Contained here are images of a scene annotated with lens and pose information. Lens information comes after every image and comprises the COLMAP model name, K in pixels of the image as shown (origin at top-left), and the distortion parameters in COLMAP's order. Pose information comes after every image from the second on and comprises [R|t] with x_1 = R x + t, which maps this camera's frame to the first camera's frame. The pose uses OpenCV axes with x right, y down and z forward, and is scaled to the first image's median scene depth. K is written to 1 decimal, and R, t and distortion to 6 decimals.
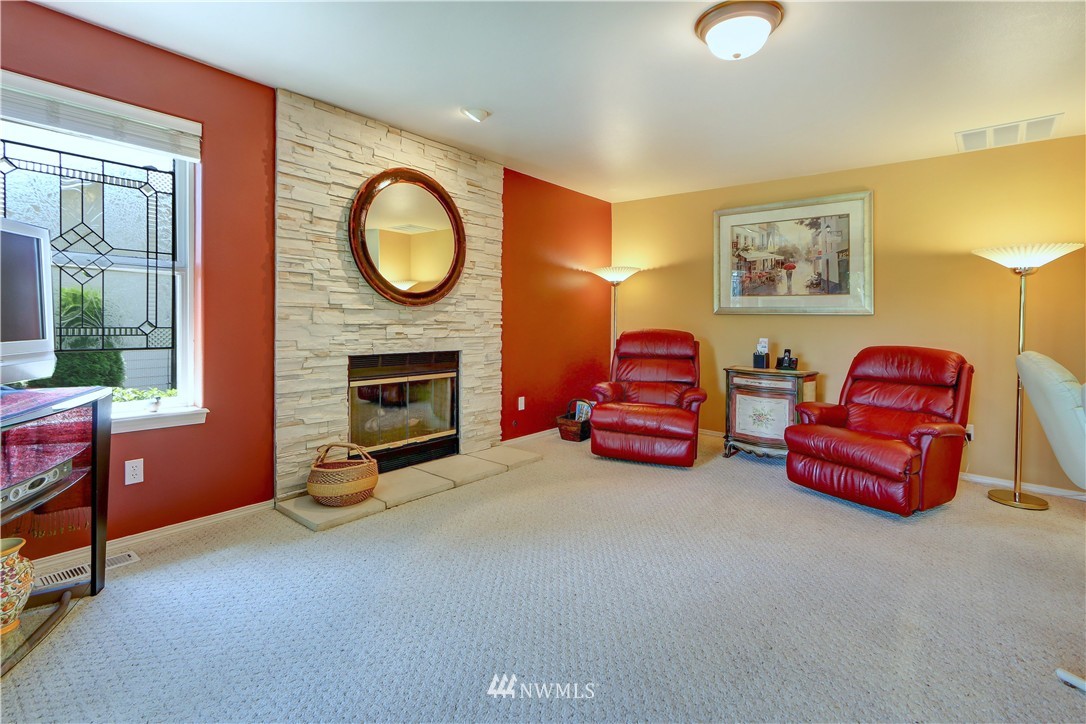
lens RADIAL K [[522.8, 0, 561.4], [0, 522.8, 320.8], [0, 0, 1]] dist [-0.004423, 0.000287]
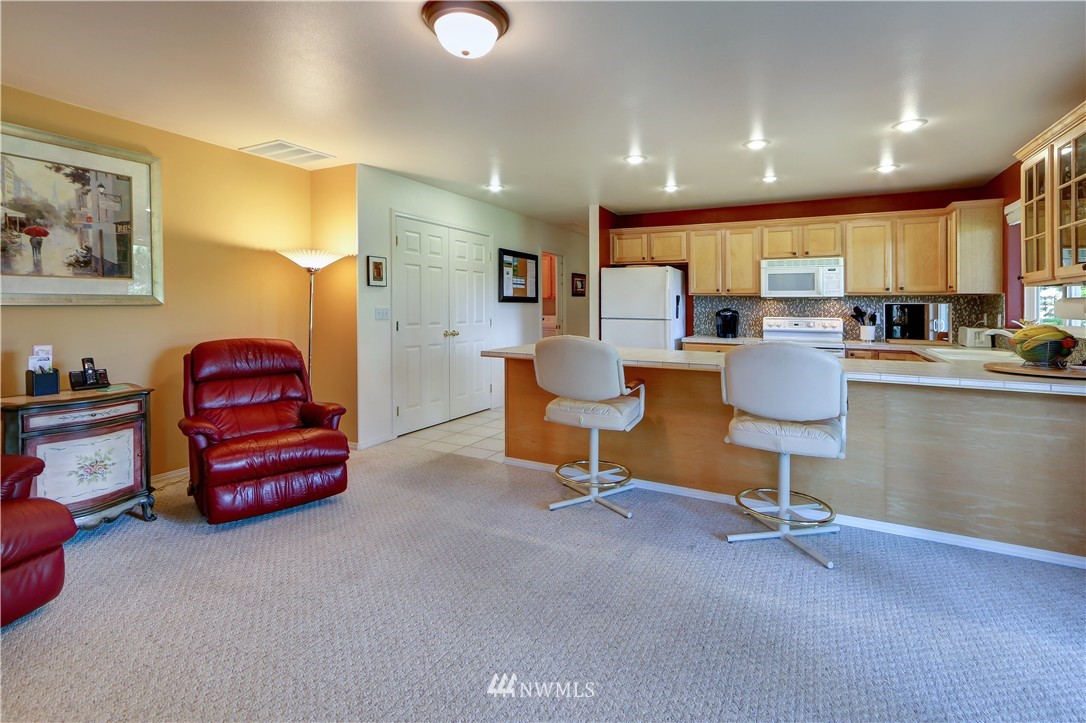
lens RADIAL K [[522.8, 0, 526.8], [0, 522.8, 295.8], [0, 0, 1]] dist [-0.004423, 0.000287]
pose [[-0.181619, 0.002428, 0.983366, -0.471966], [-0.003510, 0.999989, -0.003118, -0.036854], [-0.983363, -0.004018, -0.181609, 0.794652]]
